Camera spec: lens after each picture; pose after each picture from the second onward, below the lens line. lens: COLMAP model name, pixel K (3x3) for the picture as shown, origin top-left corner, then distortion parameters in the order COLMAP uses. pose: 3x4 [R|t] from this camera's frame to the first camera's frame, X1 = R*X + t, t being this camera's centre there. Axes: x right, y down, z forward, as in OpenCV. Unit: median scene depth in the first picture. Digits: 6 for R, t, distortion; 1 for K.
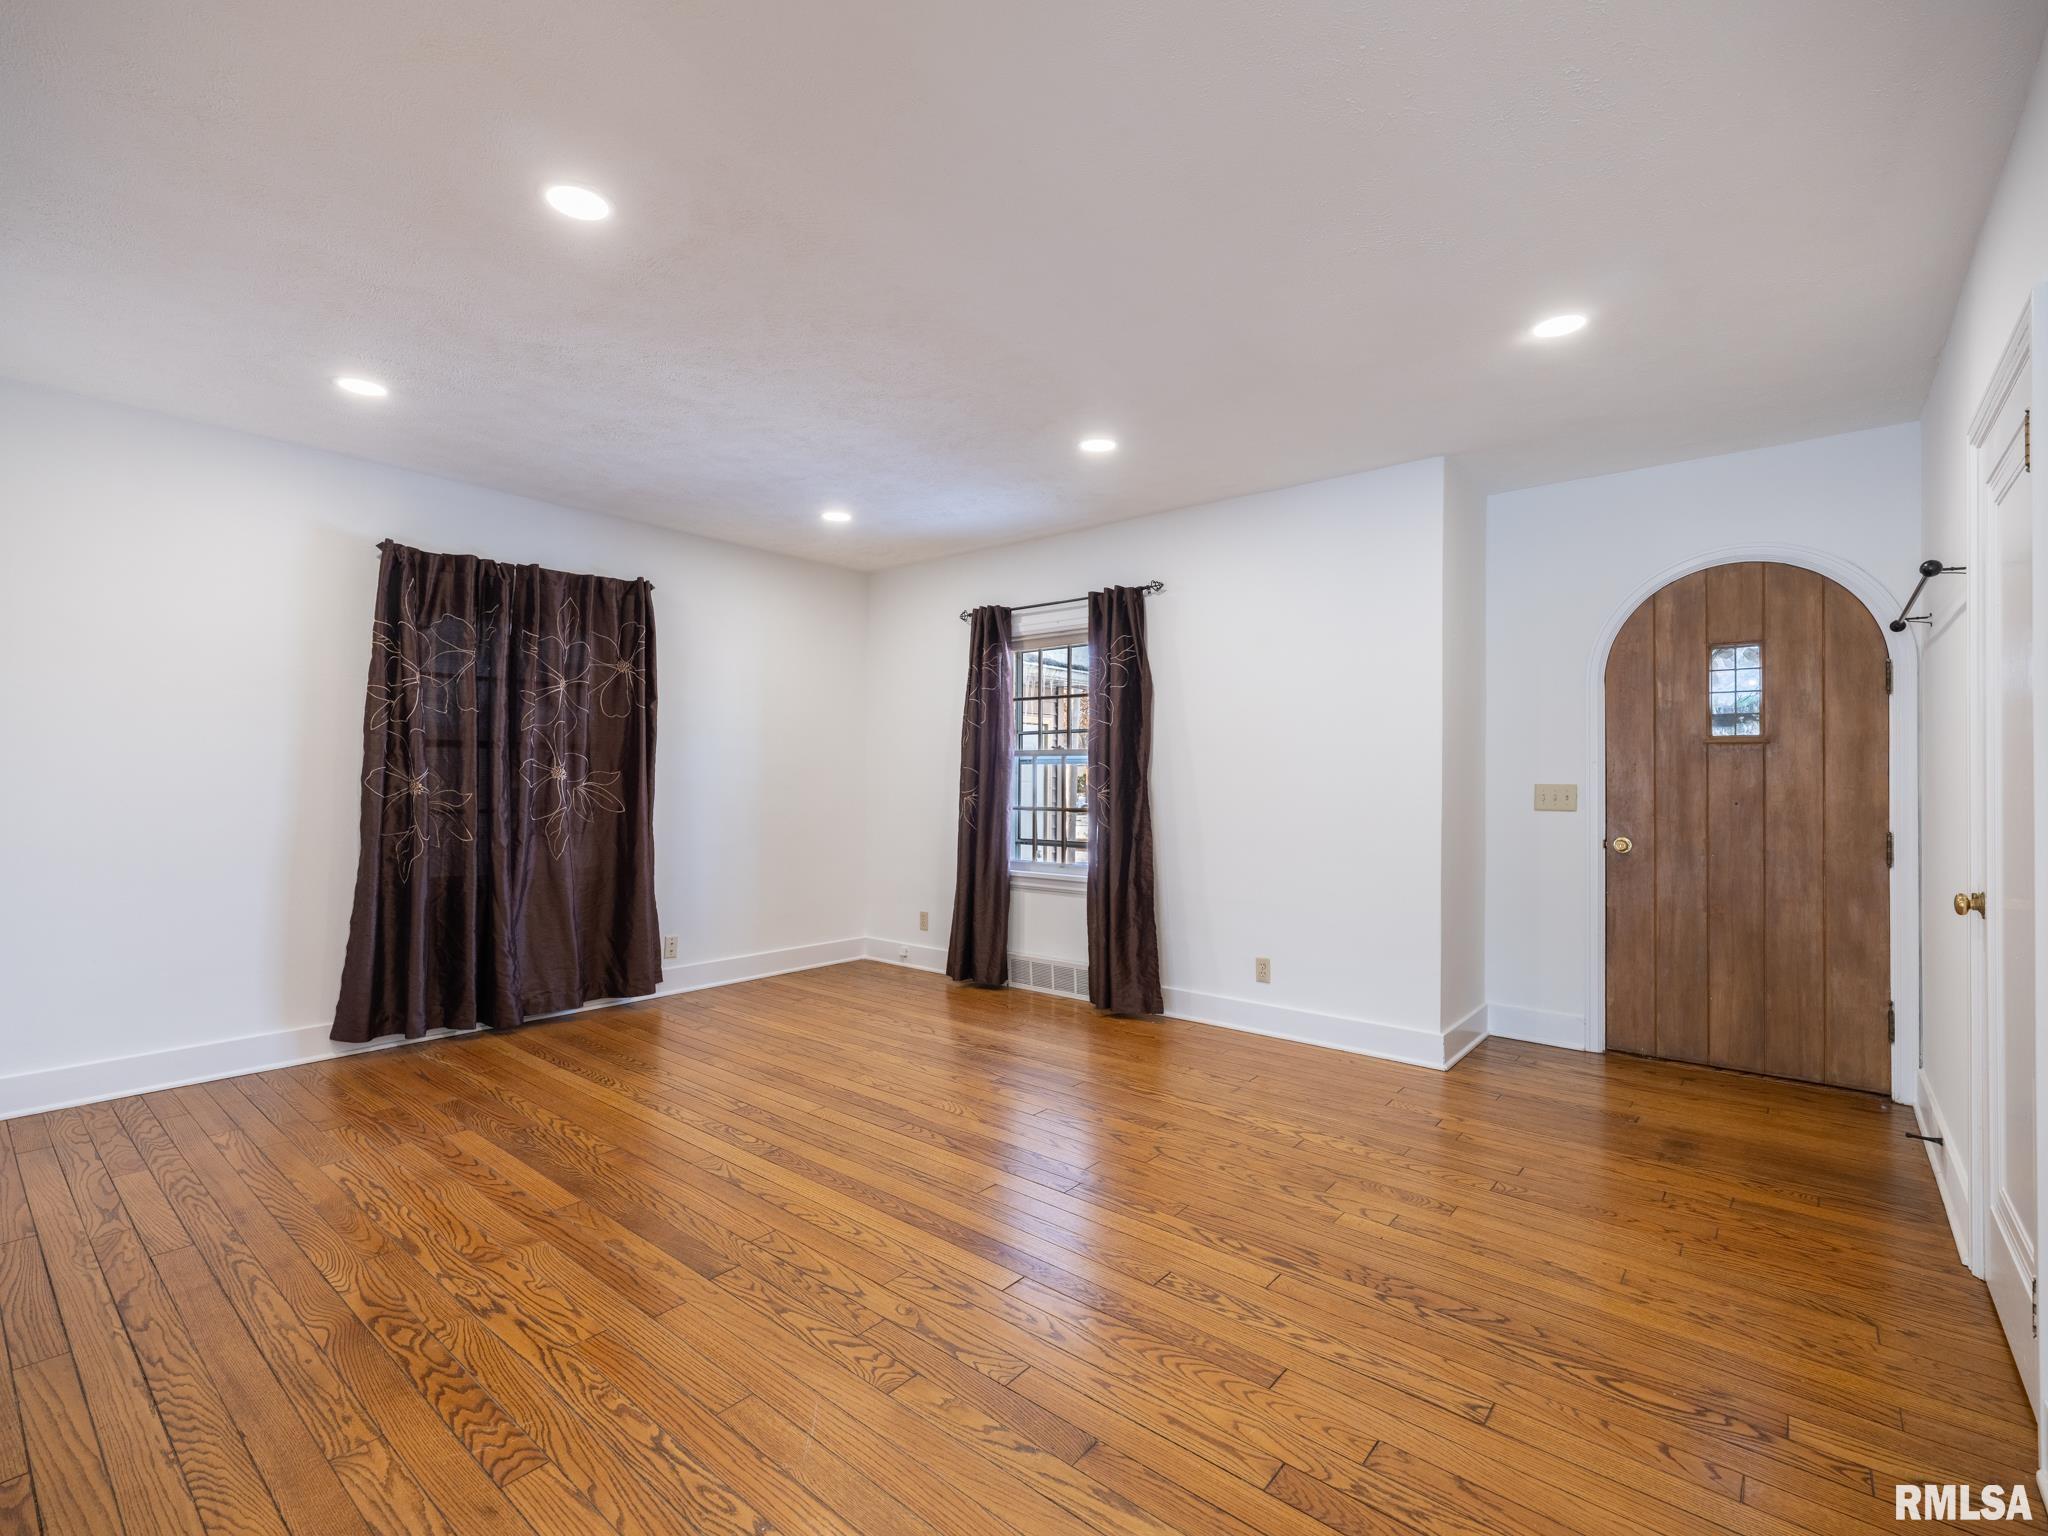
lens RADIAL K [[933.8, 0, 1019.3], [0, 933.8, 765.9], [0, 0, 1]] dist [-0.002667, 0.001508]
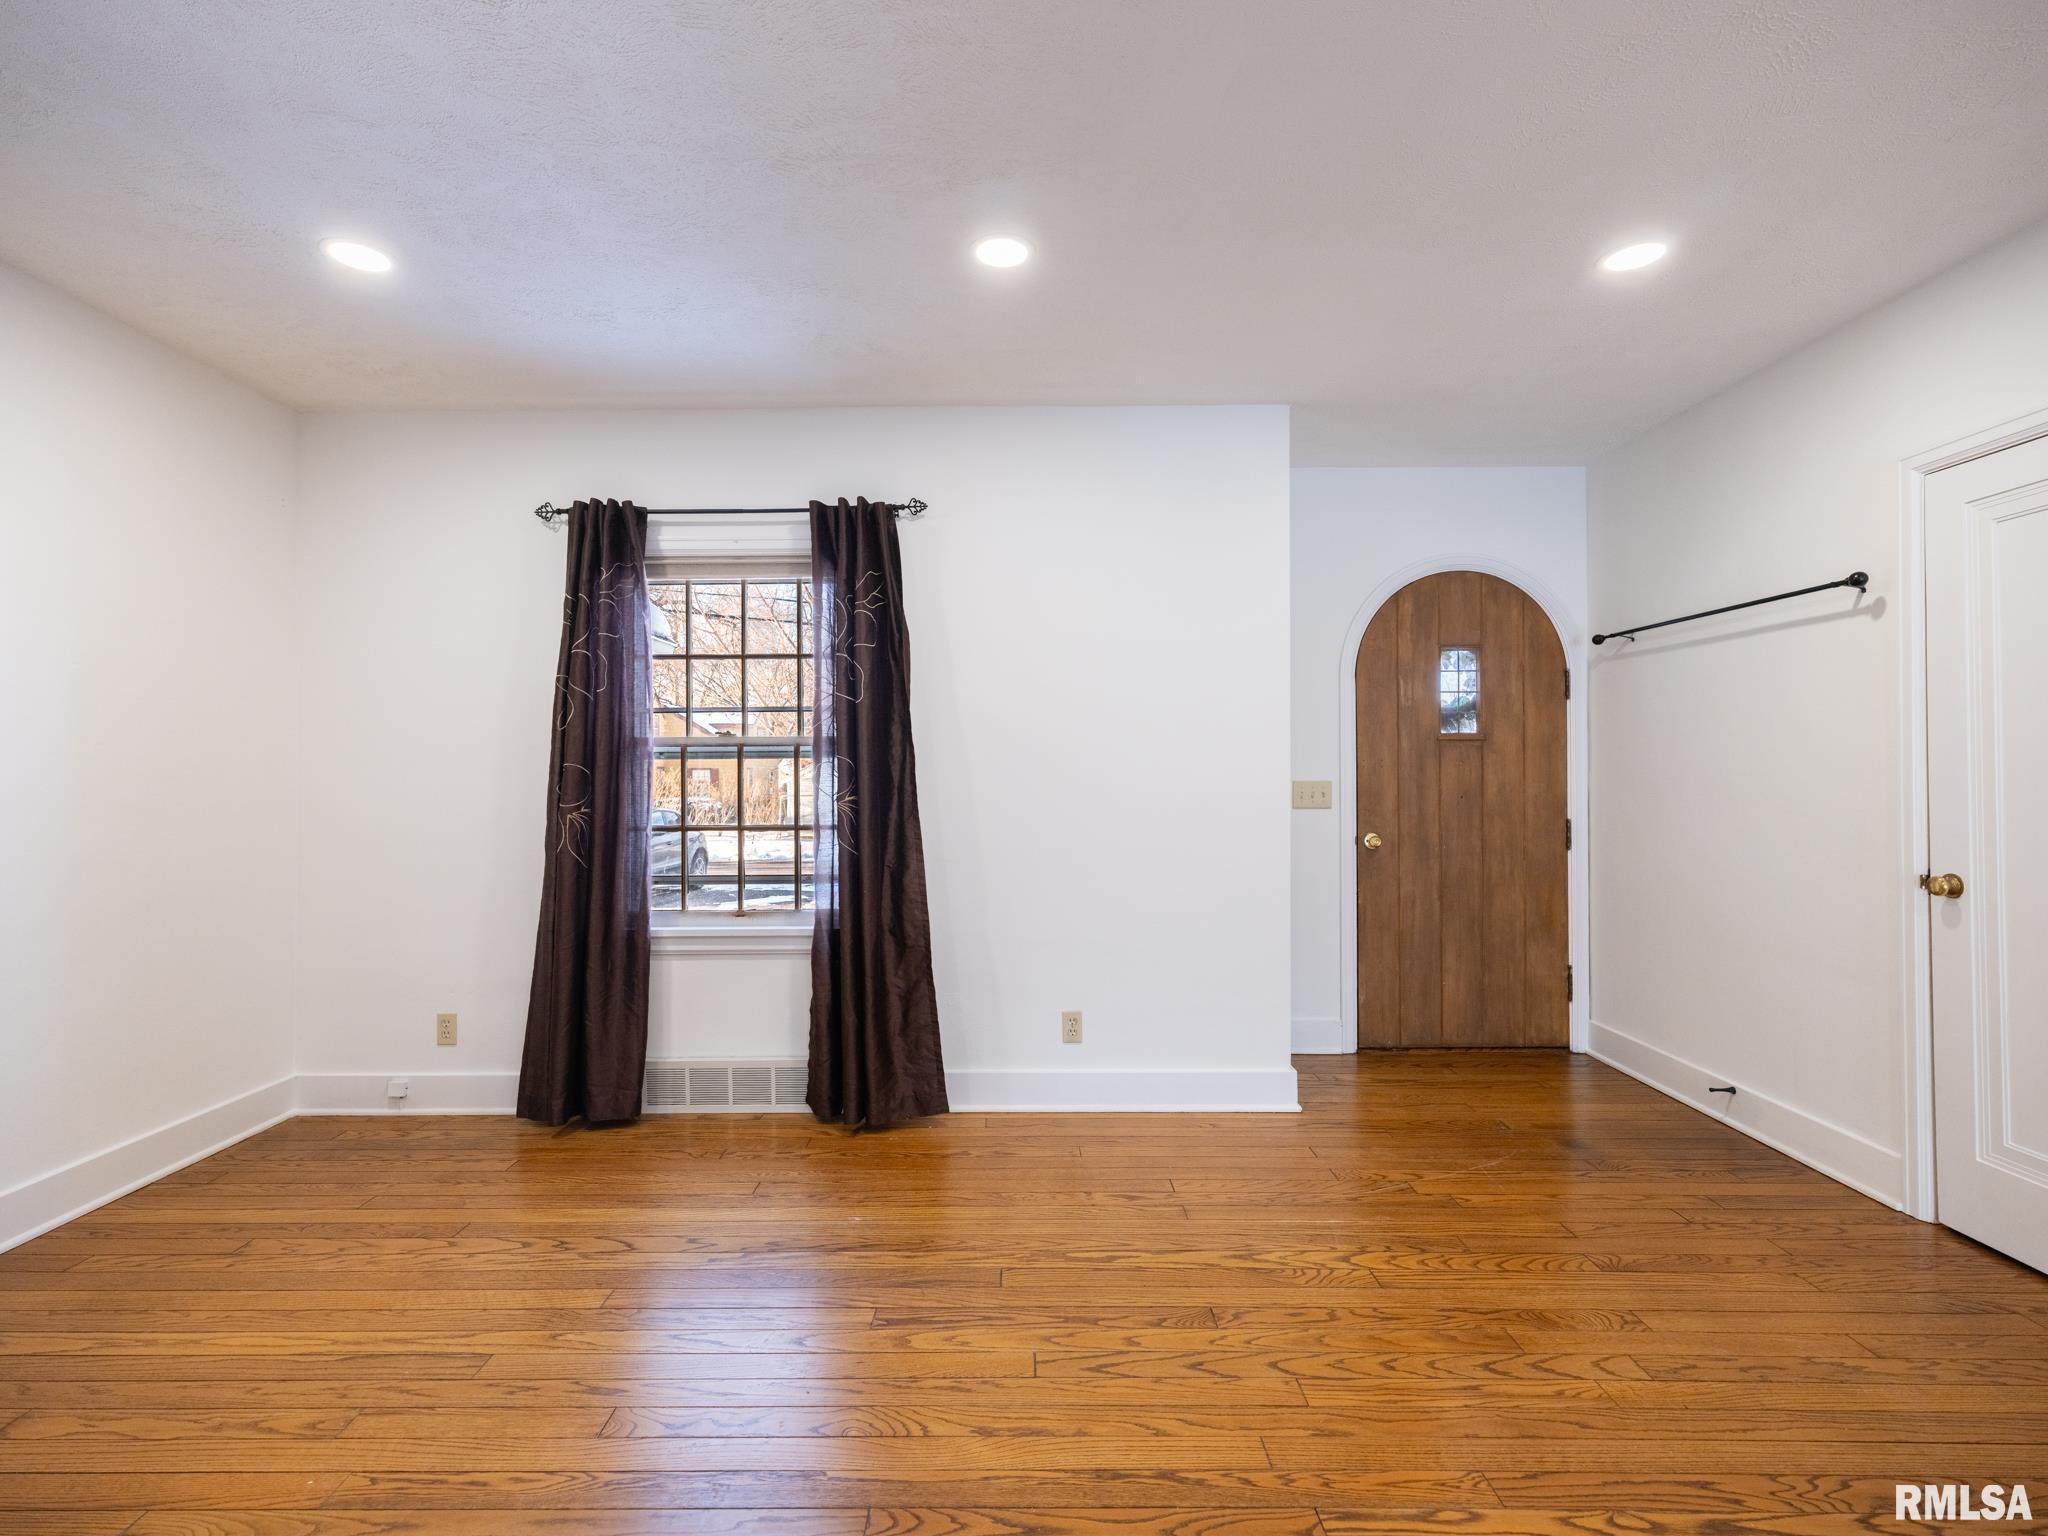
lens RADIAL K [[946.2, 0, 1013.1], [0, 946.2, 764.5], [0, 0, 1]] dist [-0.001304, 0.001072]
pose [[0.770737, -0.000304, 0.637154, -0.316164], [0.000655, 1.000000, -0.000316, 0.003222], [-0.637154, 0.000660, 0.770737, 0.497901]]
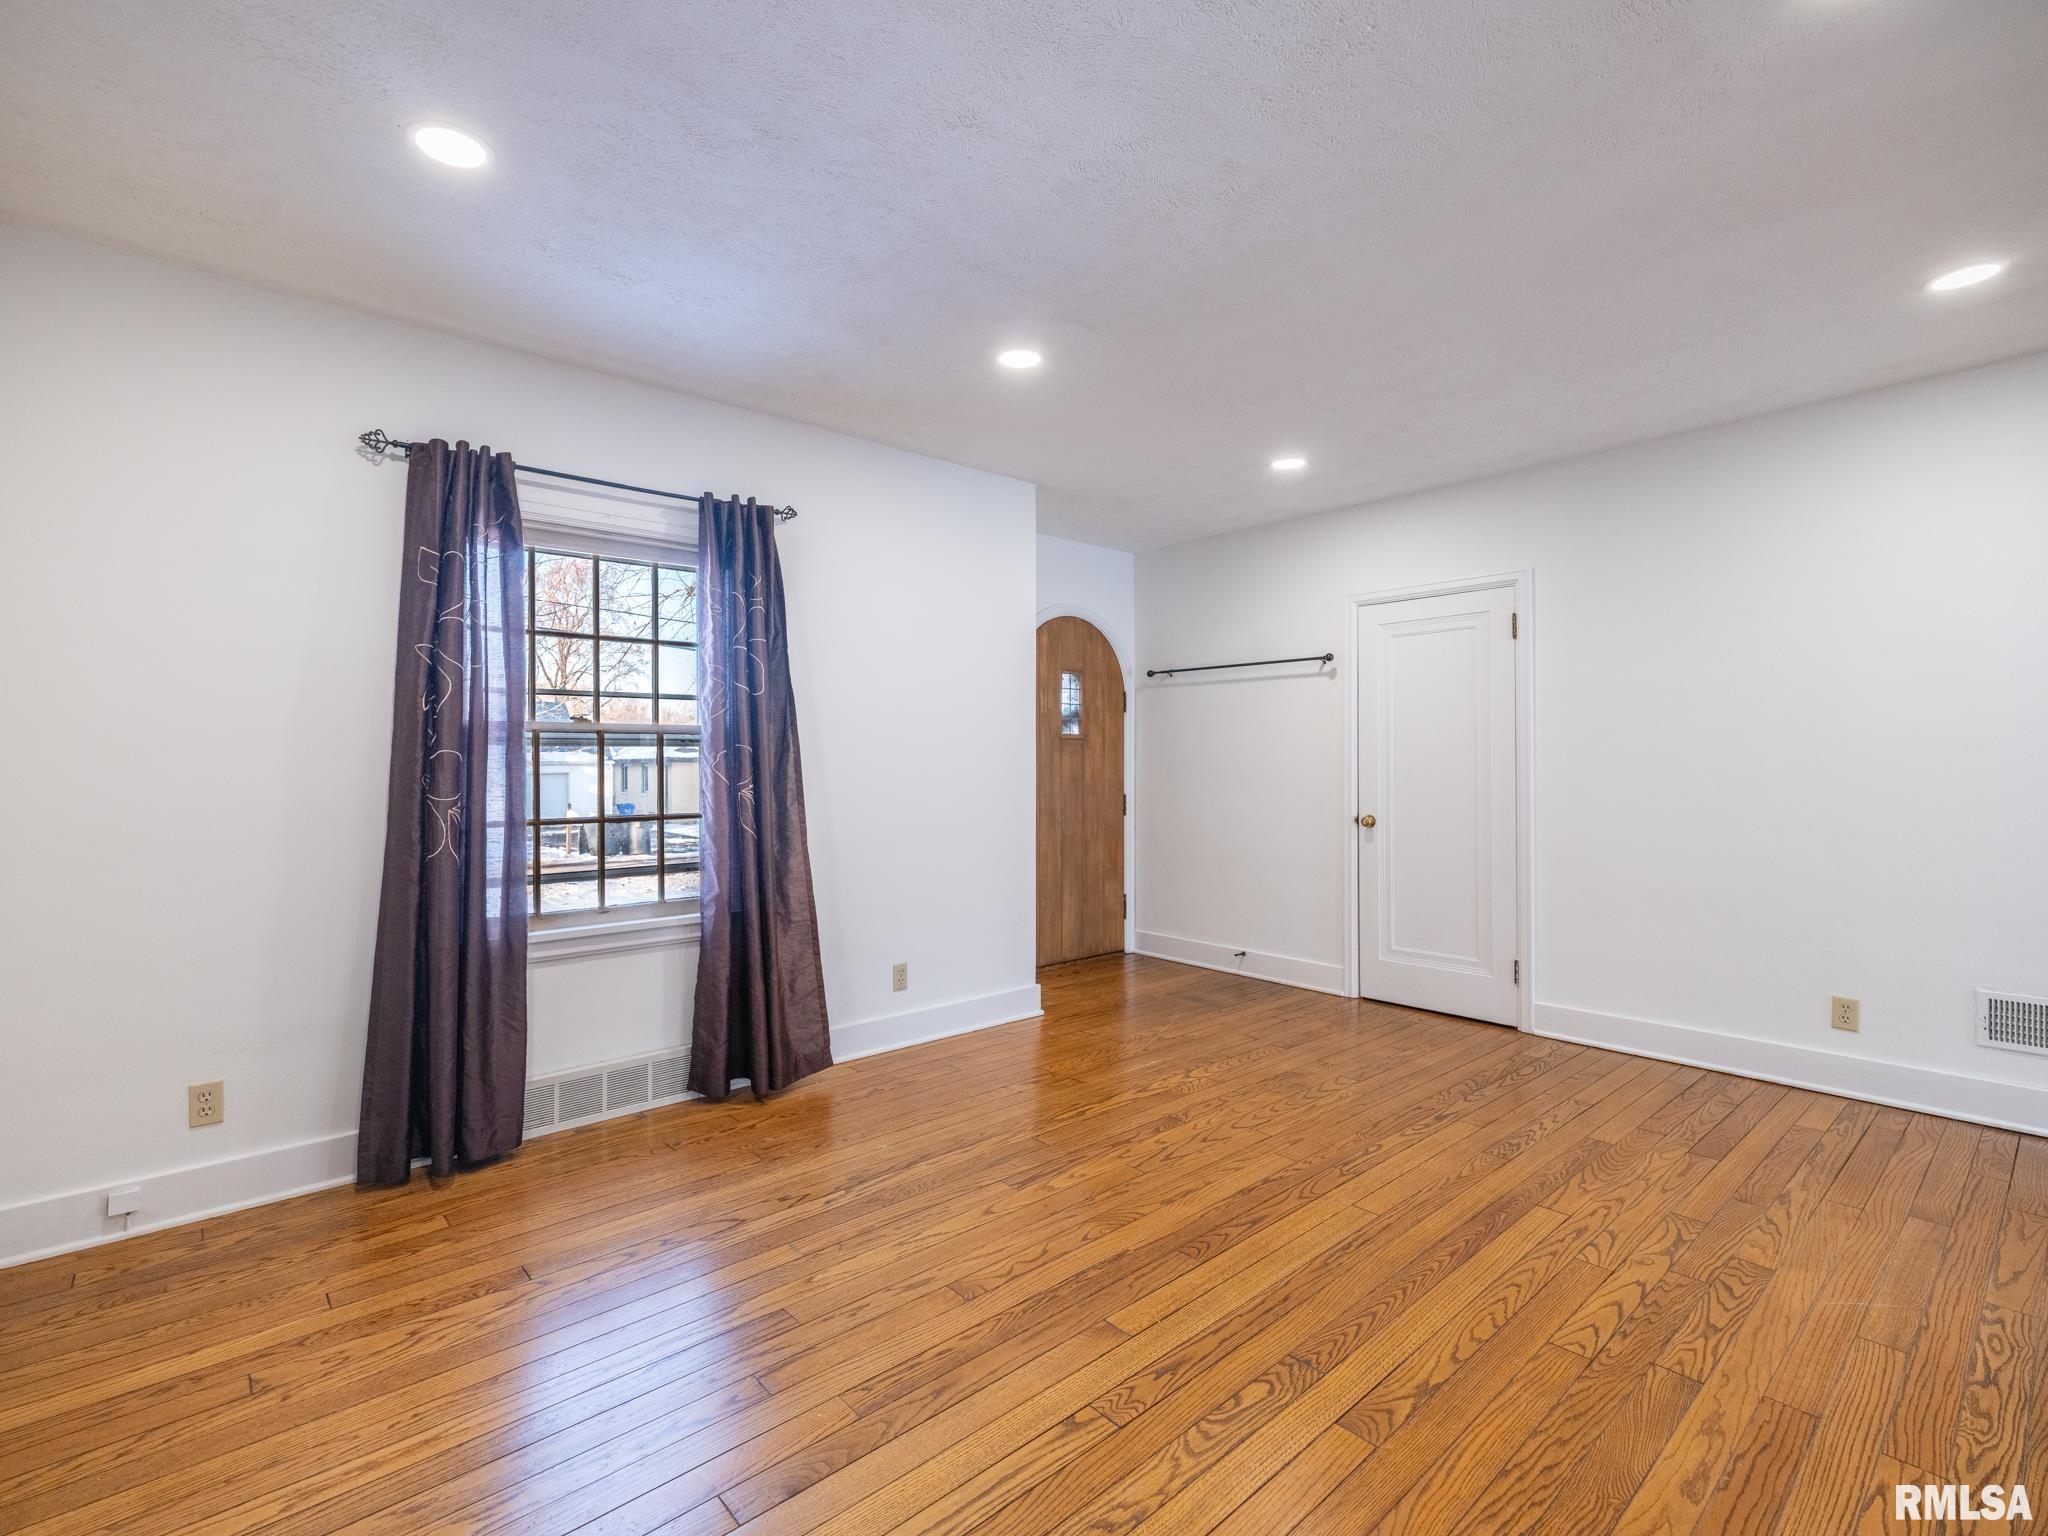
lens RADIAL K [[947.7, 0, 1010.5], [0, 947.7, 764.3], [0, 0, 1]] dist [-0.001521, 0.000837]
pose [[0.156445, -0.007071, 0.987661, -0.732536], [-0.007075, 0.999941, 0.008280, 0.003763], [-0.987661, -0.008283, 0.156386, 0.869531]]
